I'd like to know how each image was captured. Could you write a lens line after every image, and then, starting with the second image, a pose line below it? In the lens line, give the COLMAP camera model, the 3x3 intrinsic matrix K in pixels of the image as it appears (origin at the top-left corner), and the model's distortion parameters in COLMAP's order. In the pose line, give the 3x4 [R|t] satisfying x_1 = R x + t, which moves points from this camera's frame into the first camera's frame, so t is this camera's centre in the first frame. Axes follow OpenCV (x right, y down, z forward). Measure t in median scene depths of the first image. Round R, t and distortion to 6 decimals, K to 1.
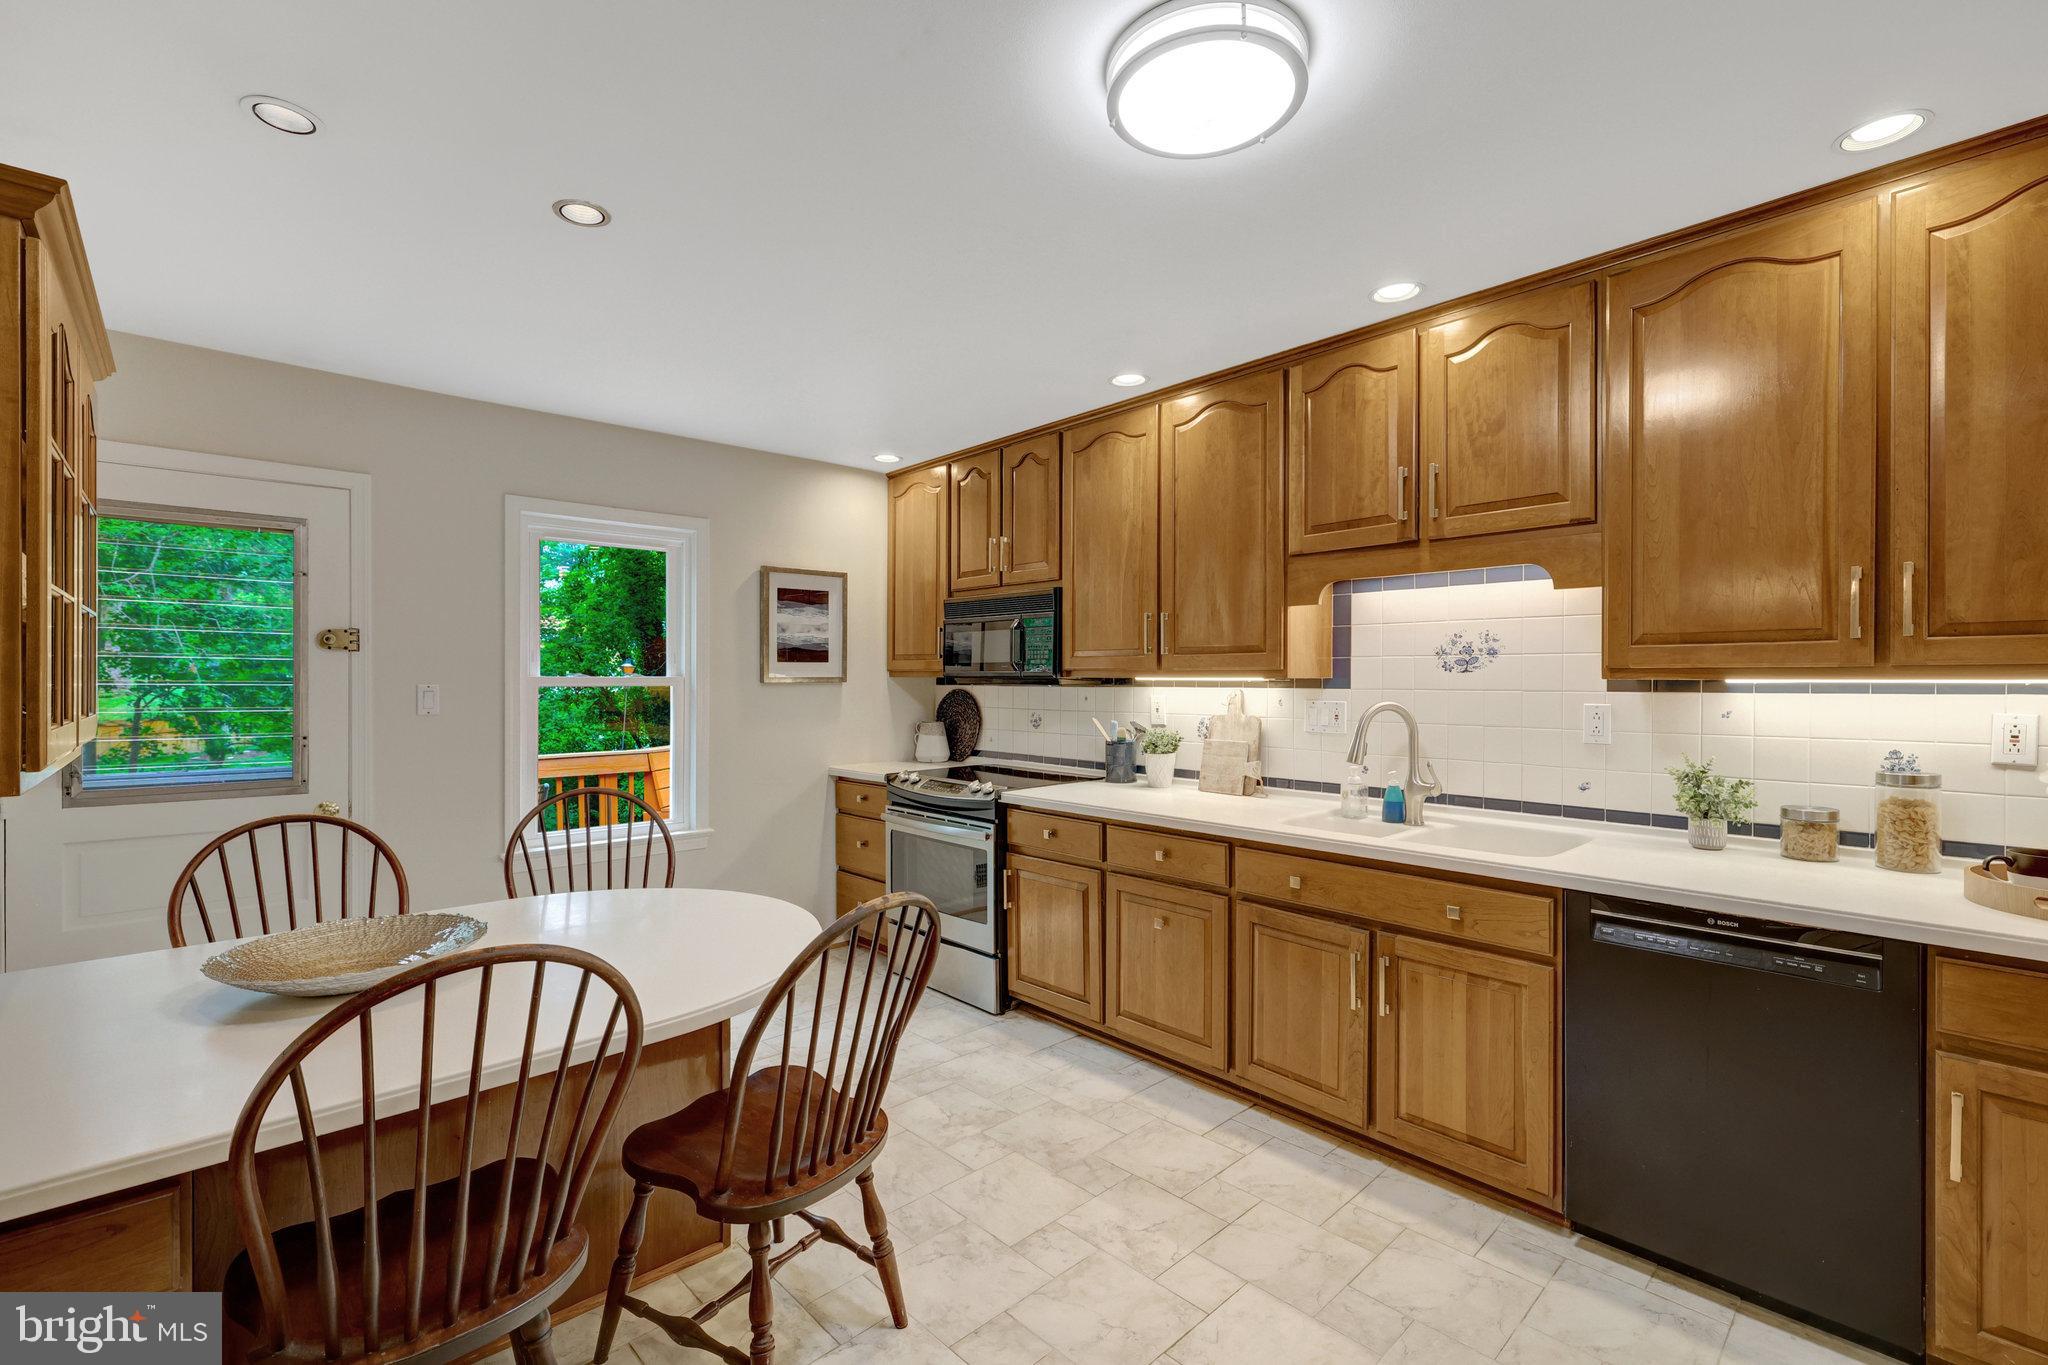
lens RADIAL K [[911.0, 0, 1023.2], [0, 911.0, 673.4], [0, 0, 1]] dist [0.000528, -0.000076]
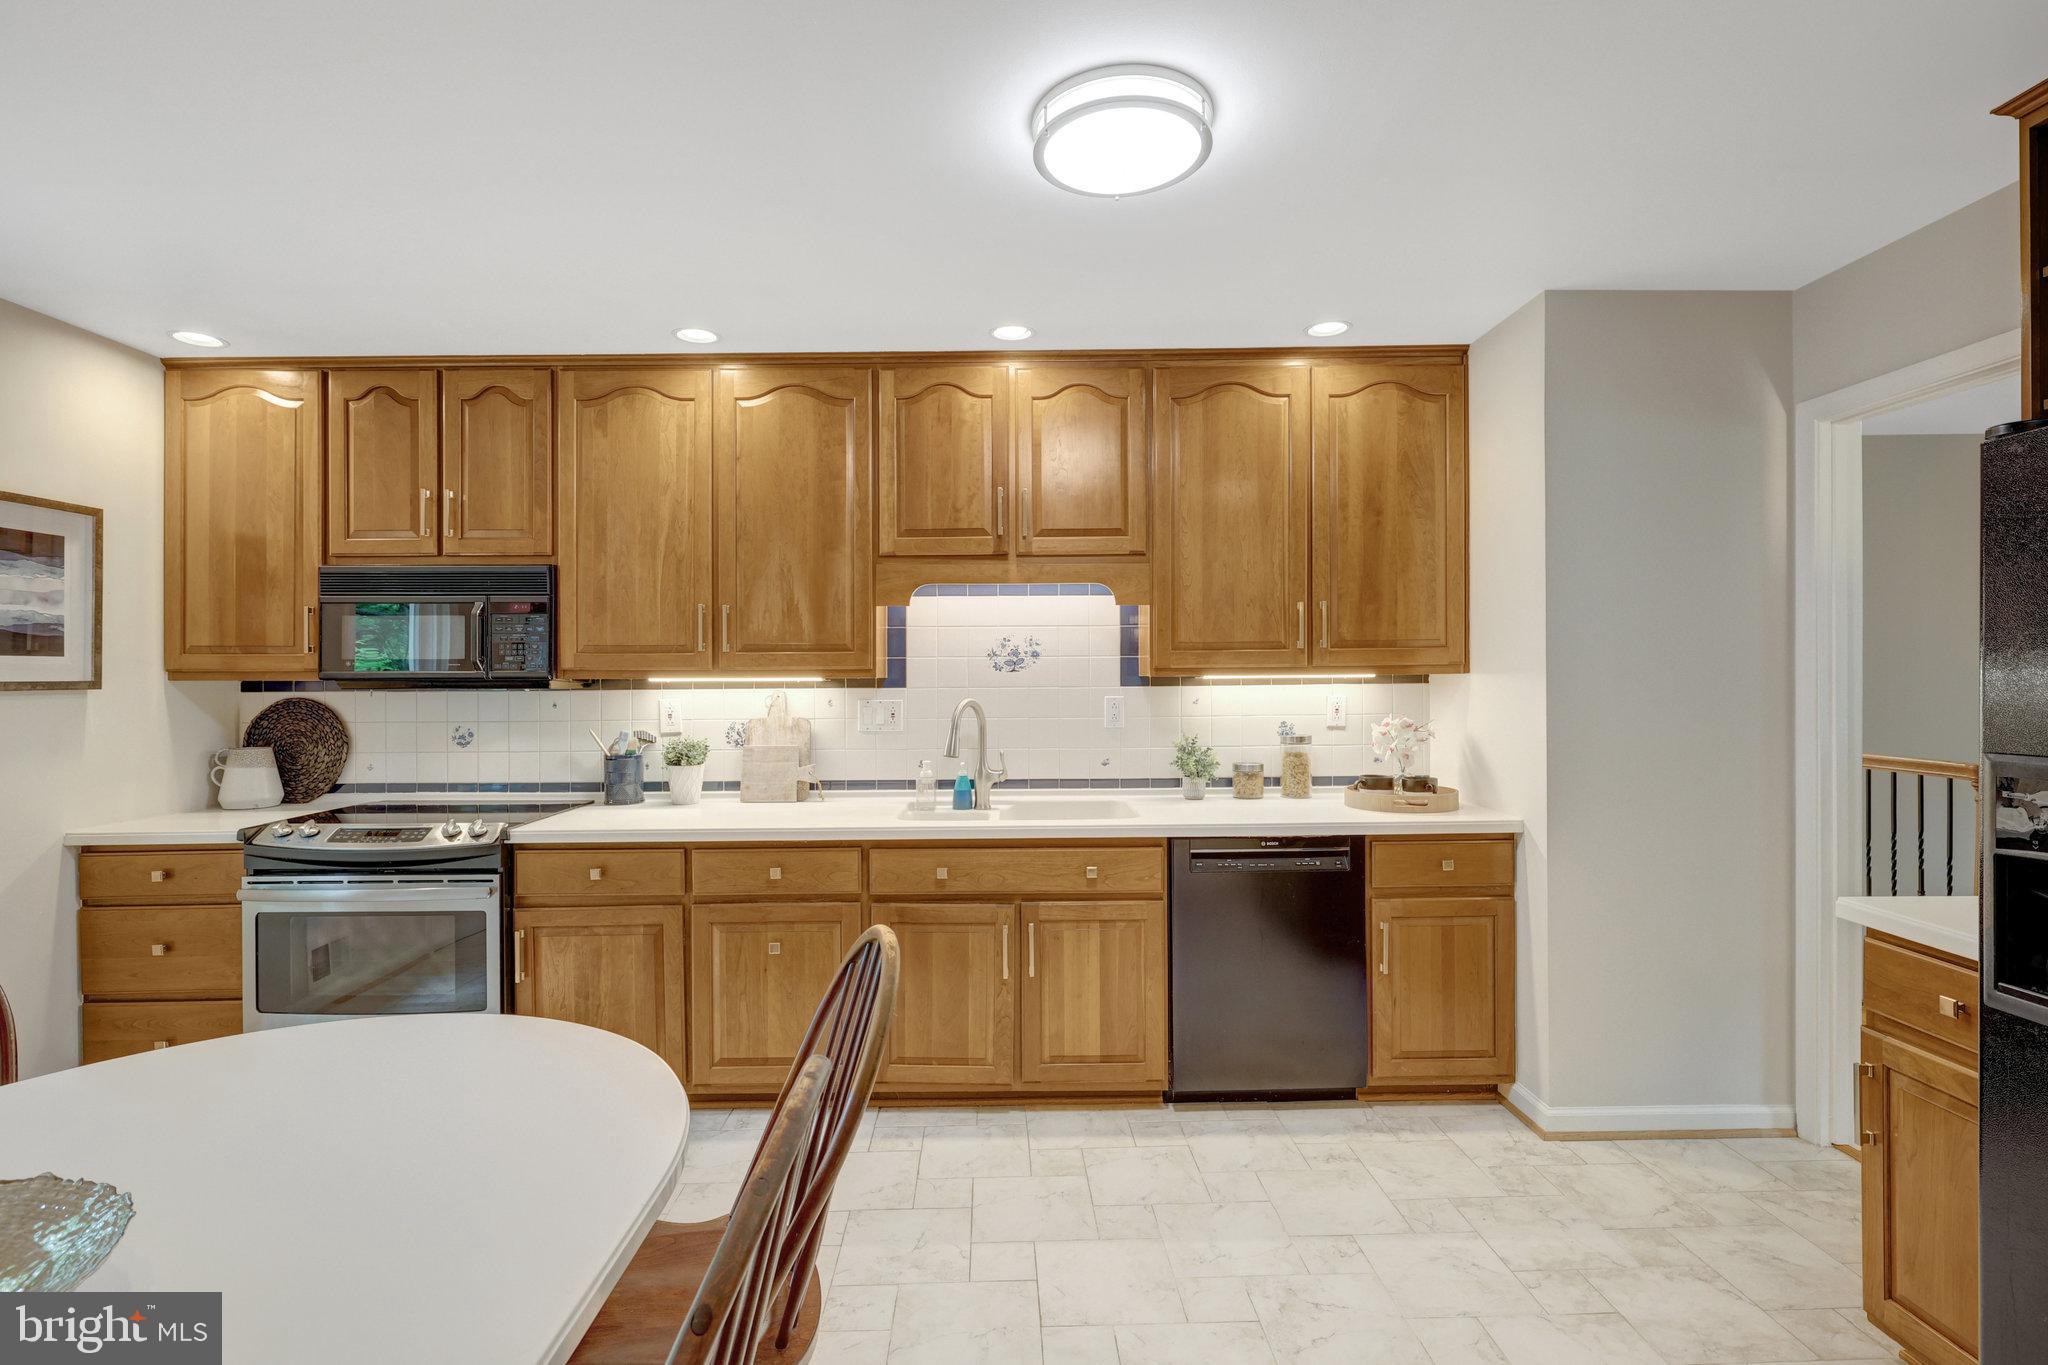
lens RADIAL K [[976.9, 0, 1022.9], [0, 976.9, 673.1], [0, 0, 1]] dist [-0.000023, -0.000294]
pose [[0.664145, 0.001263, 0.747602, -0.409028], [0.003224, 0.999984, -0.004553, 0.005729], [-0.747597, 0.005434, 0.664131, 0.164477]]
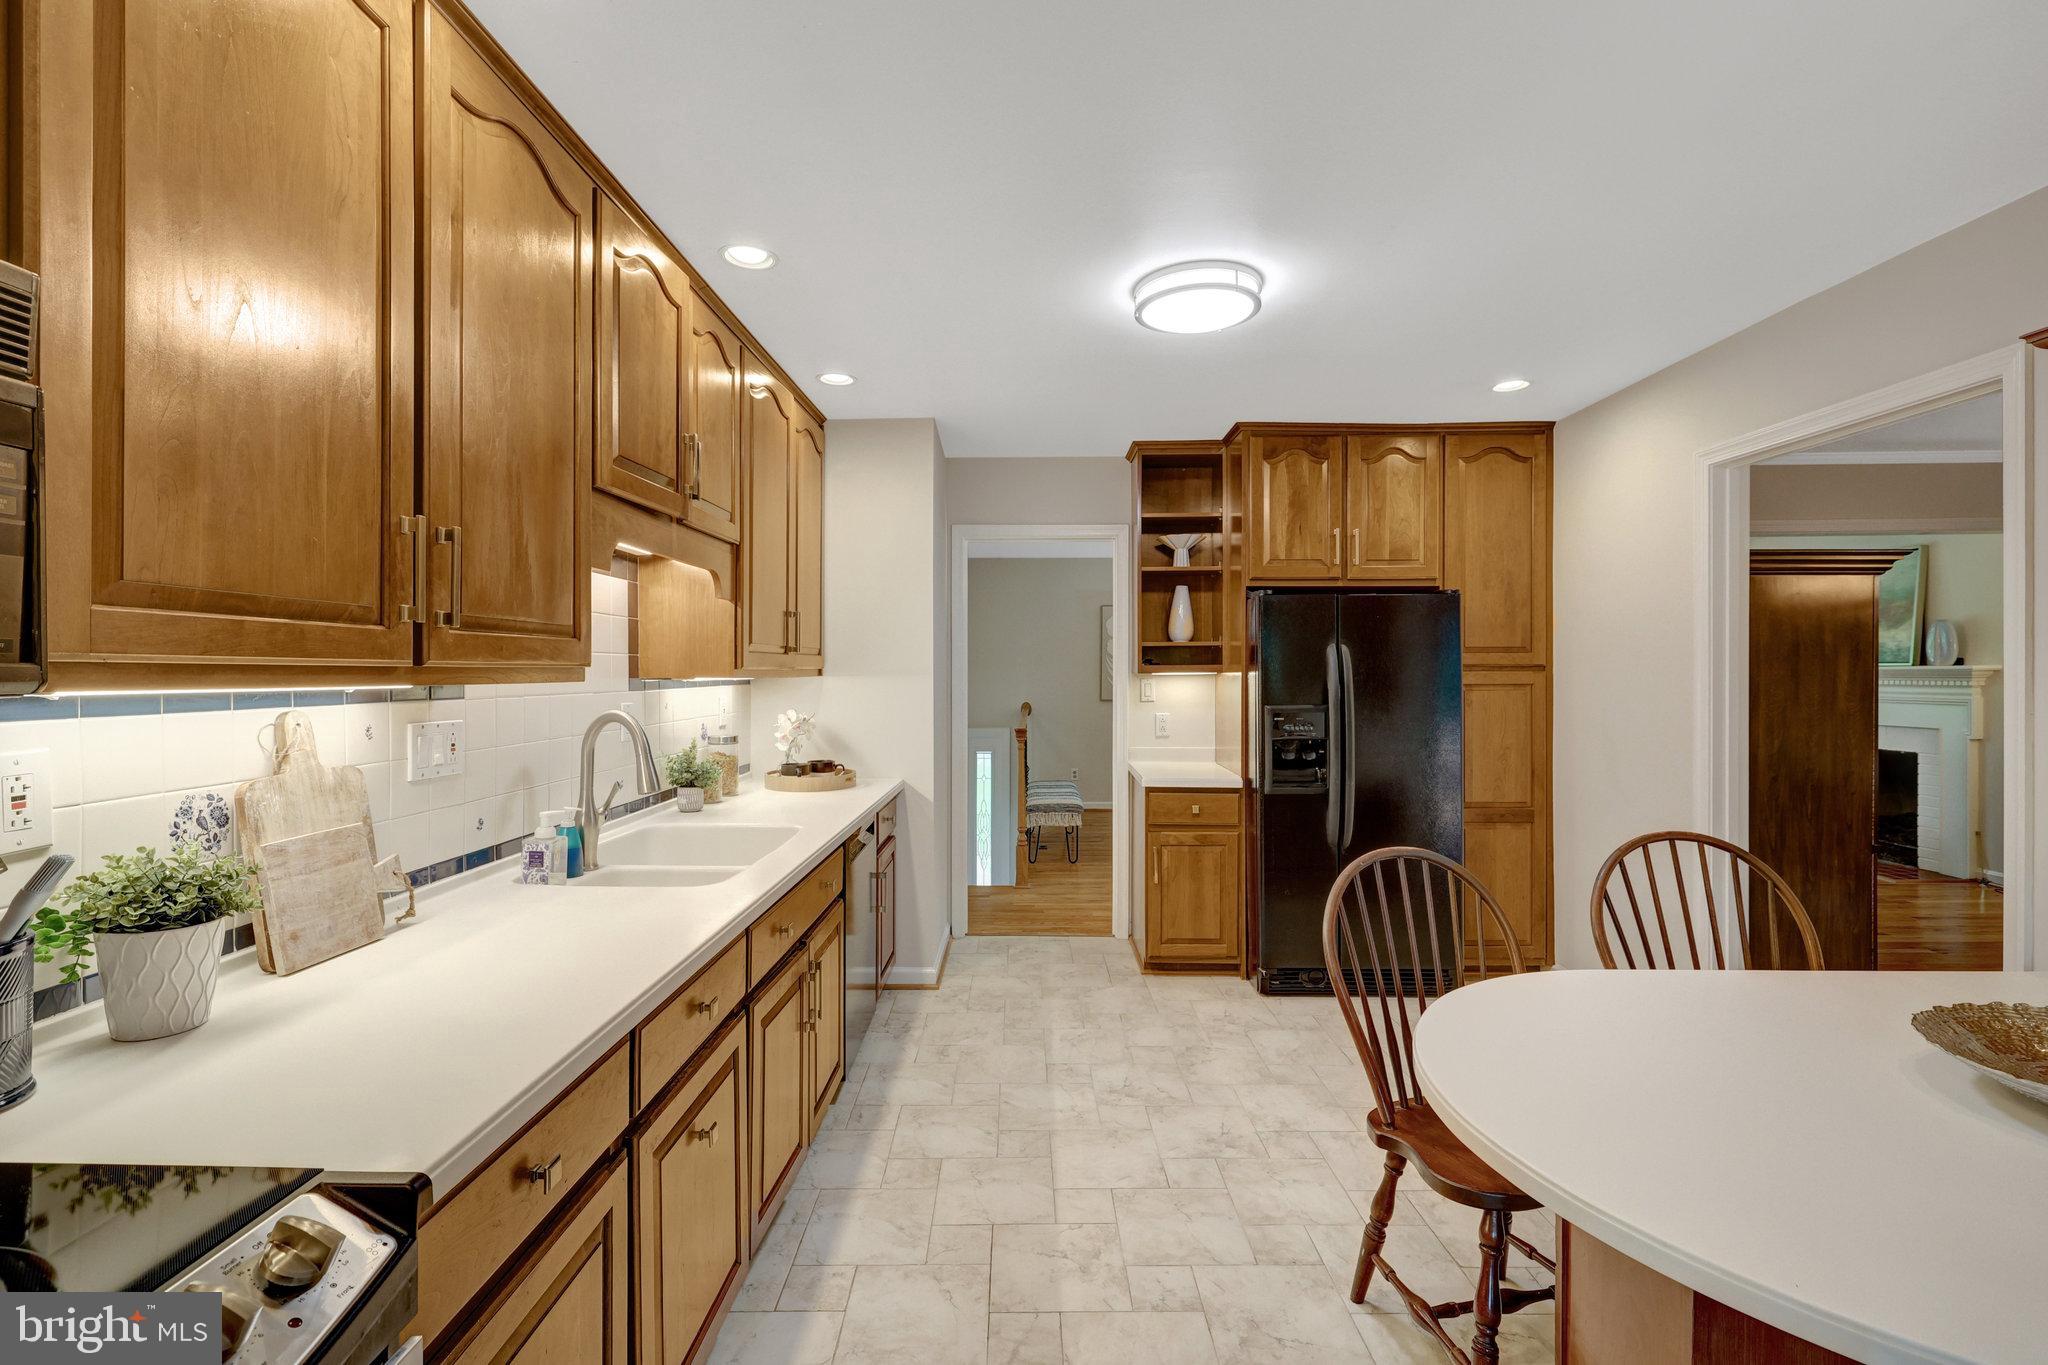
lens RADIAL K [[911.0, 0, 1023.2], [0, 911.0, 673.4], [0, 0, 1]] dist [0.000528, -0.000076]
pose [[-0.729116, 0.000019, 0.684390, -0.350892], [0.002193, 0.999995, 0.002309, 0.000039], [-0.684386, 0.003184, -0.729113, 1.248731]]
